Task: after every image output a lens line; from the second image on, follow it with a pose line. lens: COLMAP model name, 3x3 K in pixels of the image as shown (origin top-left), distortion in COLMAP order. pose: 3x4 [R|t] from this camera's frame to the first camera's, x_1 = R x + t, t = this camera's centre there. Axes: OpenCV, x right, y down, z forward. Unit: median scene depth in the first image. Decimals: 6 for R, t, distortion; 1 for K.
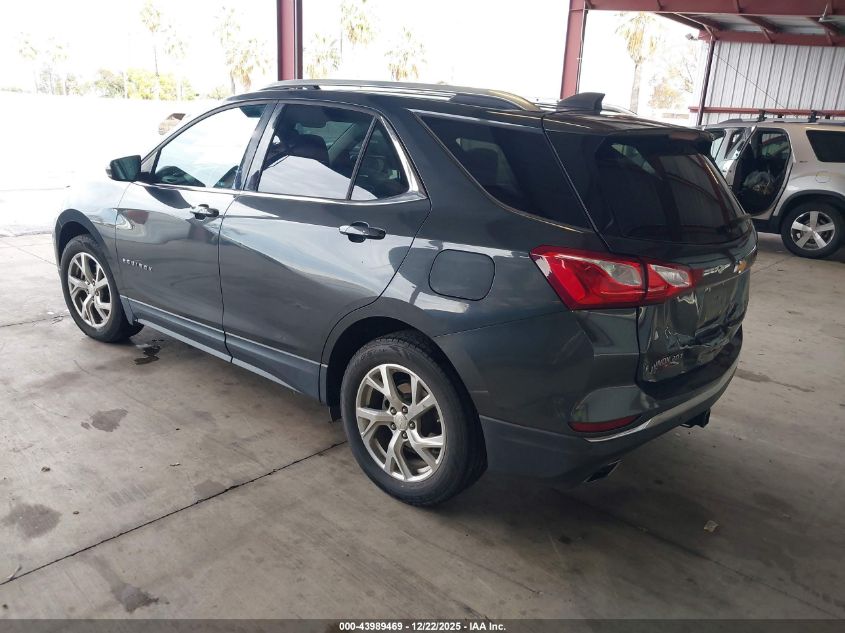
lens RADIAL K [[650.7, 0, 422.5], [0, 650.7, 316.5], [0, 0, 1]] dist [0.013209, -0.007927]
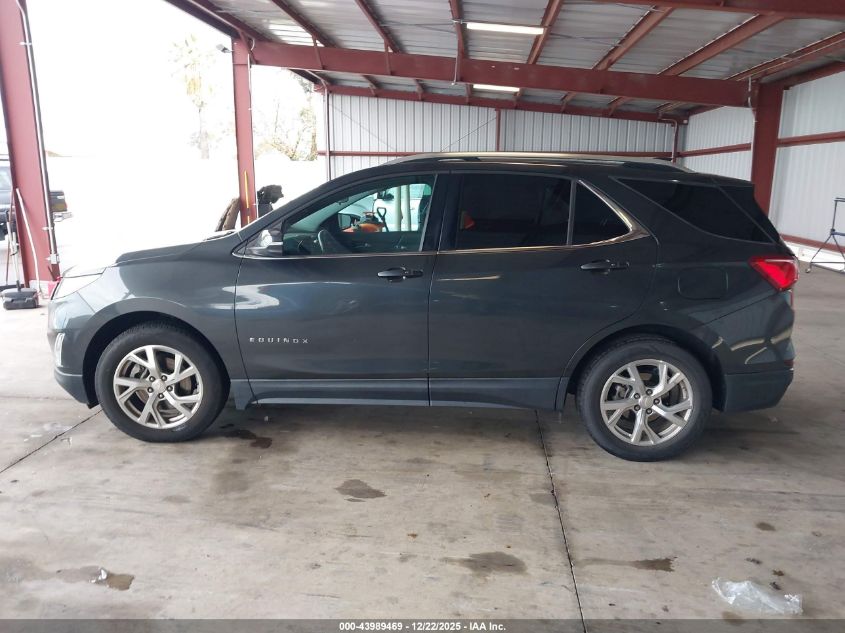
lens RADIAL K [[643.2, 0, 422.5], [0, 643.2, 316.5], [0, 0, 1]] dist [0.003846, 0.002200]
pose [[0.812942, -0.167673, 0.557684, -0.711237], [0.198364, 0.980113, 0.005524, -0.070365], [-0.547519, 0.106134, 0.830035, 0.076601]]
